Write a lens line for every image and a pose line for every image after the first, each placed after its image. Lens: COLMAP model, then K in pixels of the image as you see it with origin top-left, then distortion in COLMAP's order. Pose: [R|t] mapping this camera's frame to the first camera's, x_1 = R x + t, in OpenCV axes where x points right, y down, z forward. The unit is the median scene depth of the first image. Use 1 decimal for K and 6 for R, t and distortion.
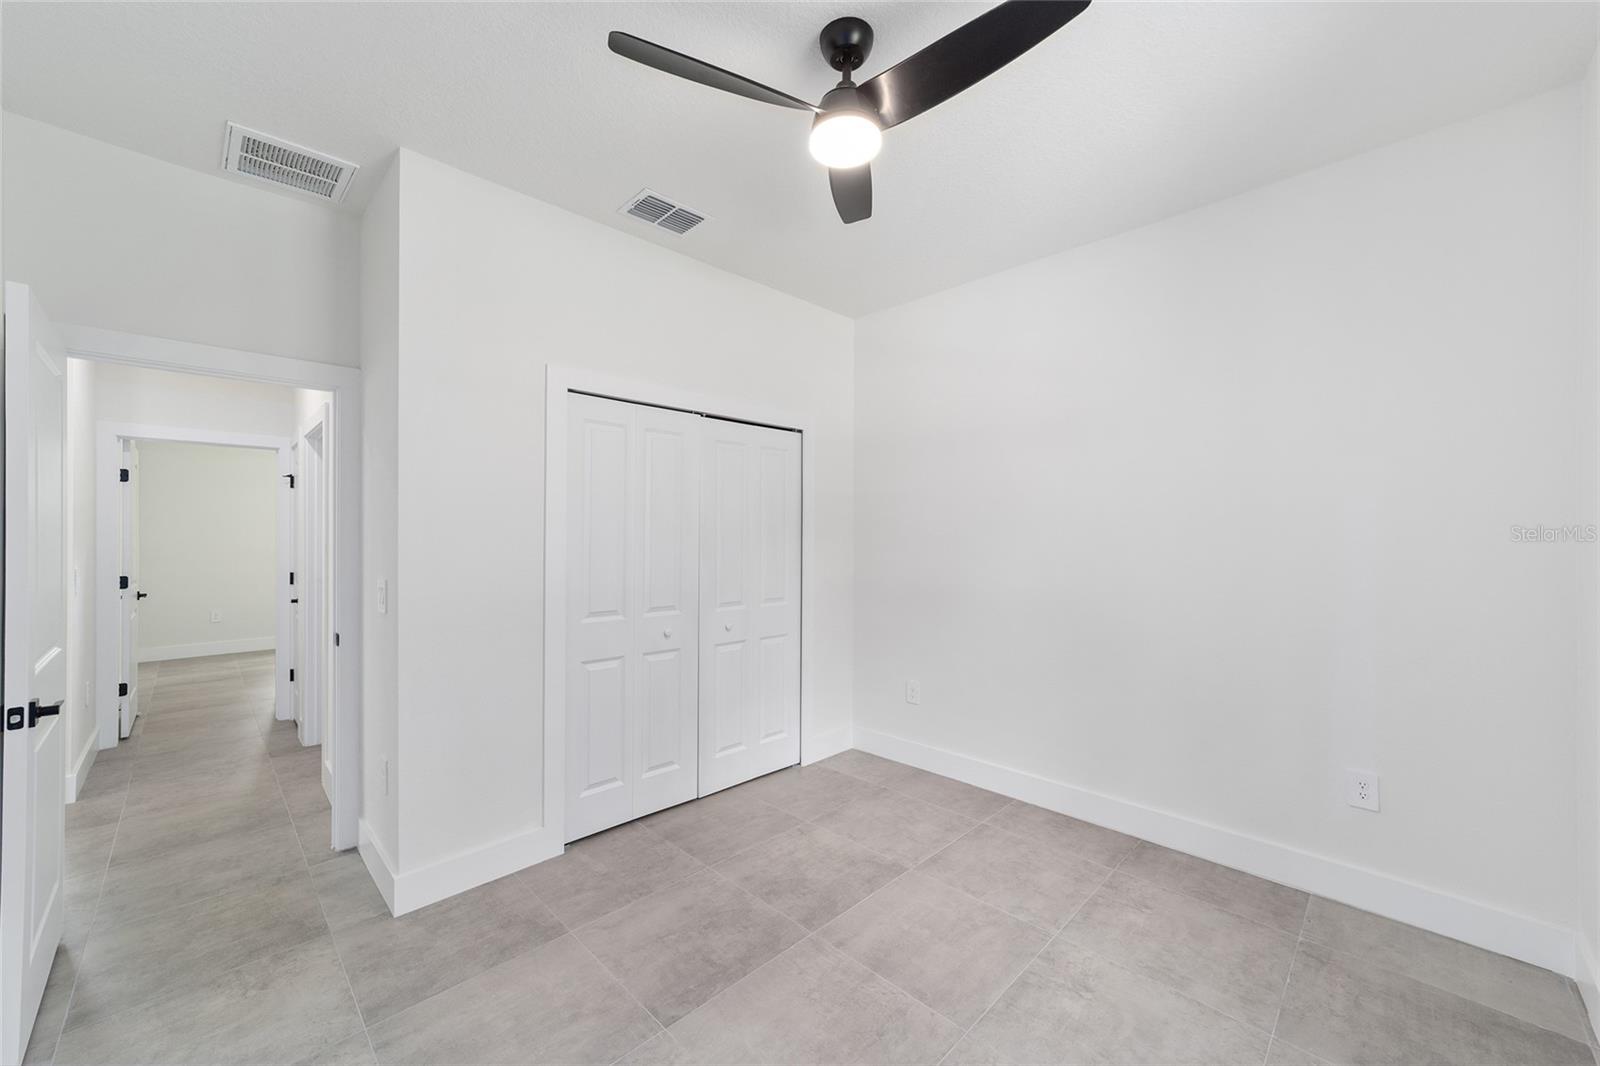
lens RADIAL K [[617.4, 0, 791.5], [0, 617.4, 536.0], [0, 0, 1]] dist [-0.017259, 0.009297]
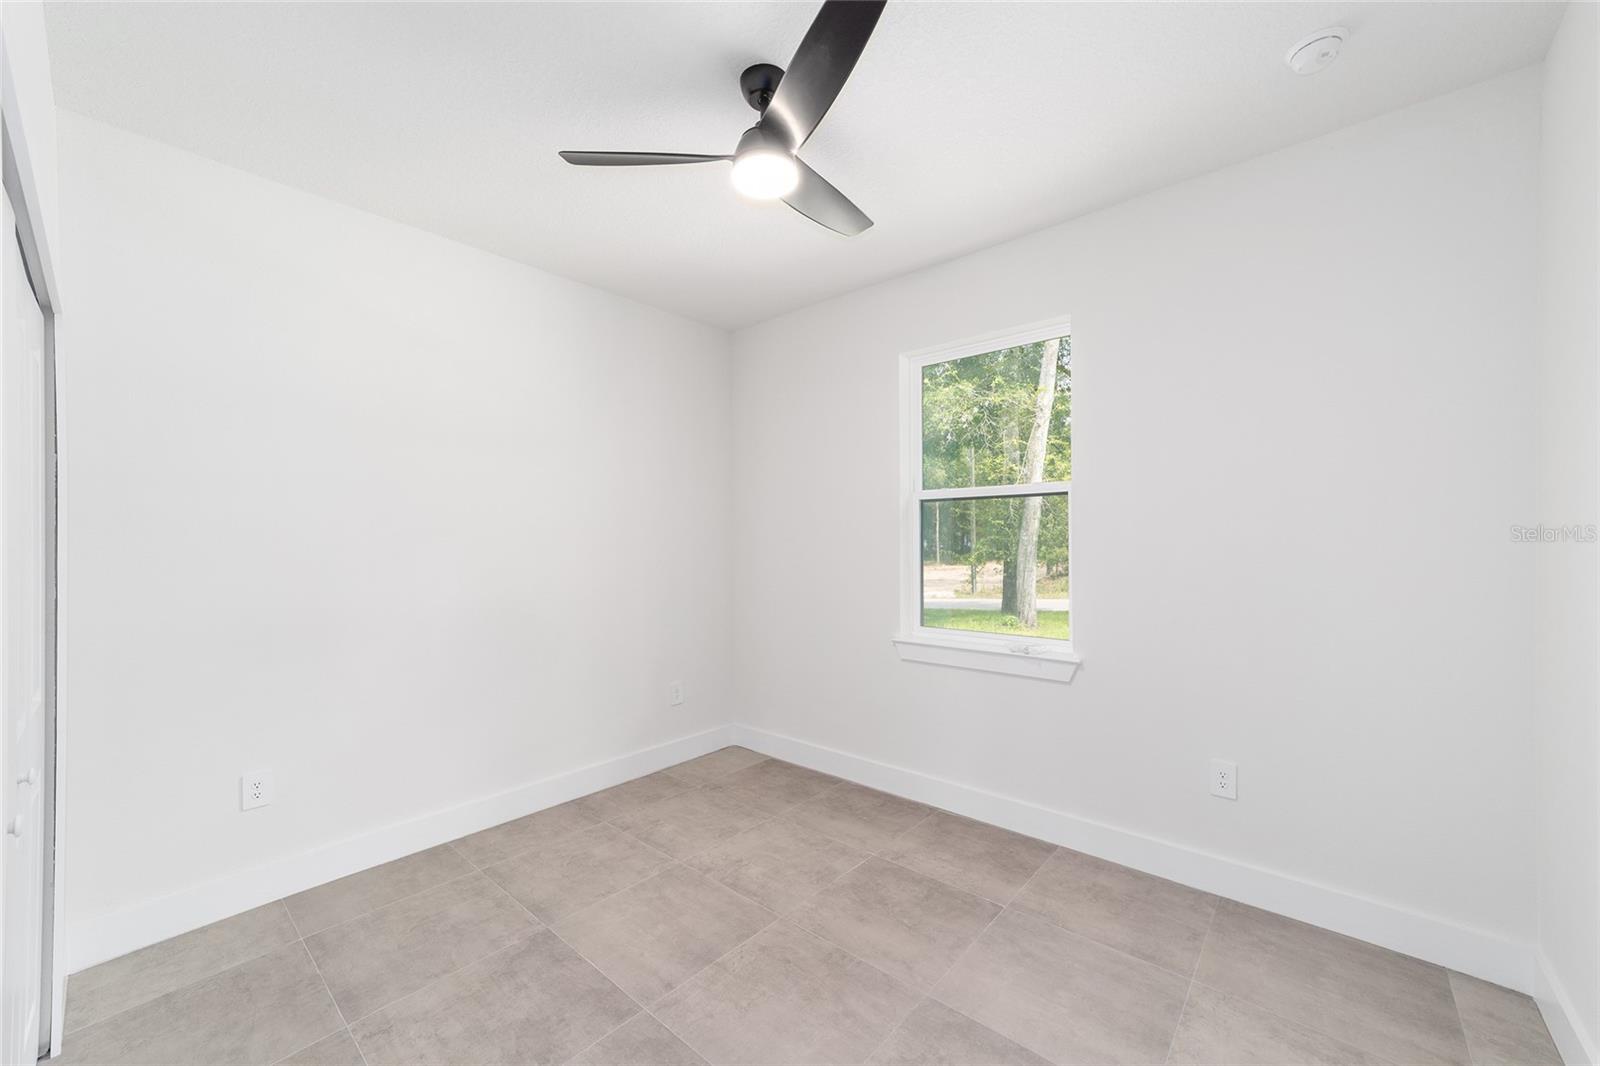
lens RADIAL K [[617.4, 0, 791.5], [0, 617.4, 536.0], [0, 0, 1]] dist [-0.017259, 0.009297]
pose [[-0.067459, 0.007747, 0.997692, -0.779320], [0.008733, 0.999936, -0.007174, -0.002567], [-0.997684, 0.008229, -0.067522, 0.793267]]
